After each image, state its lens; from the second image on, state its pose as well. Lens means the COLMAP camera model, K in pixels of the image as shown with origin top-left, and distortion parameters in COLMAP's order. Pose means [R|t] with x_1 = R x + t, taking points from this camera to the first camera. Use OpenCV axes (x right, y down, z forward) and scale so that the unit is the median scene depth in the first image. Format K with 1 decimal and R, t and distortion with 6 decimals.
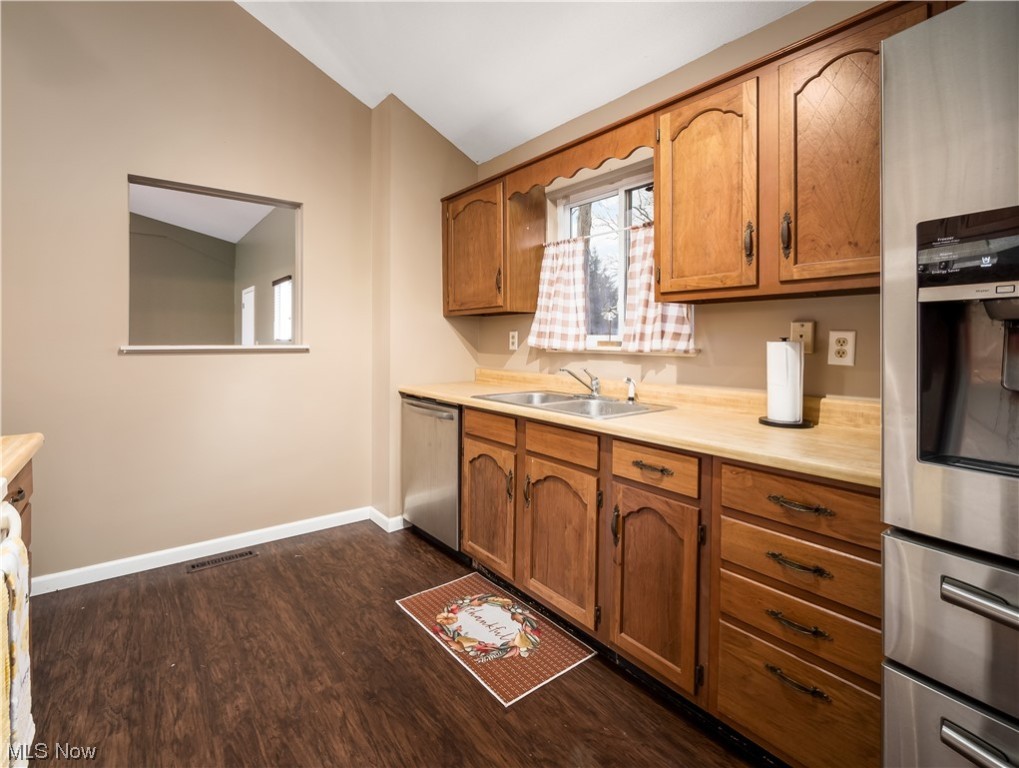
lens RADIAL K [[514.7, 0, 508.7], [0, 514.7, 349.5], [0, 0, 1]] dist [-0.001965, 0.000275]
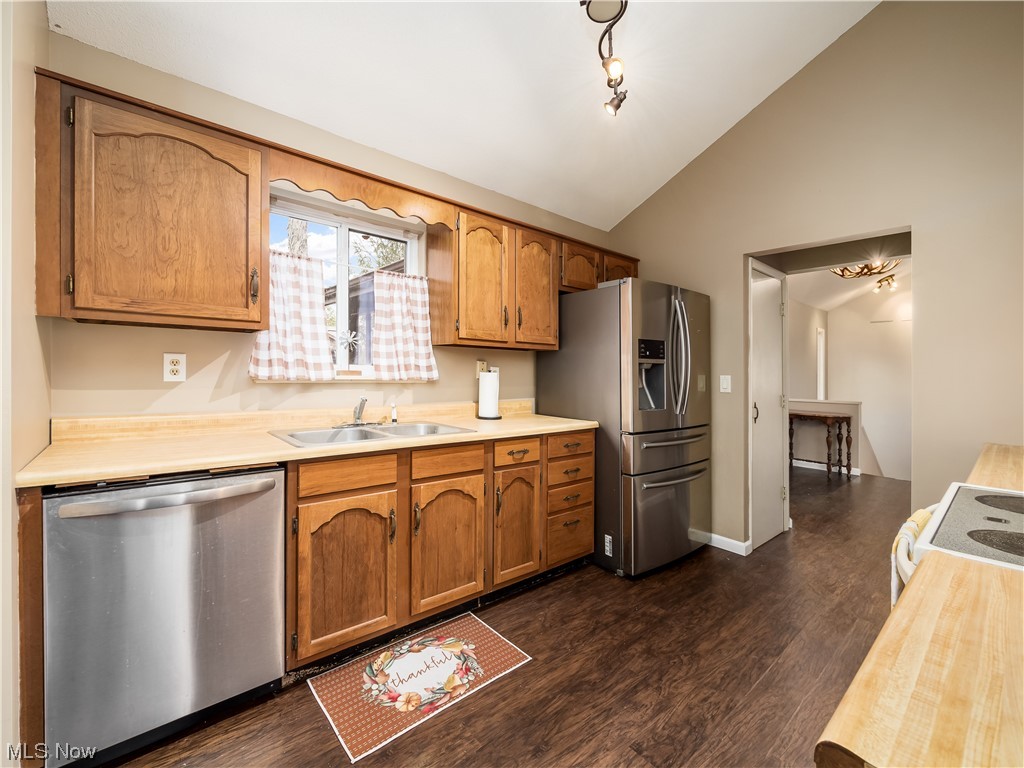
lens RADIAL K [[433.3, 0, 518.9], [0, 433.3, 373.1], [0, 0, 1]] dist [0.000163, 0.000384]
pose [[-0.089487, -0.007790, 0.995957, -0.907620], [0.000191, 0.999969, 0.007838, -0.022844], [-0.995988, 0.000892, -0.089483, 0.952996]]
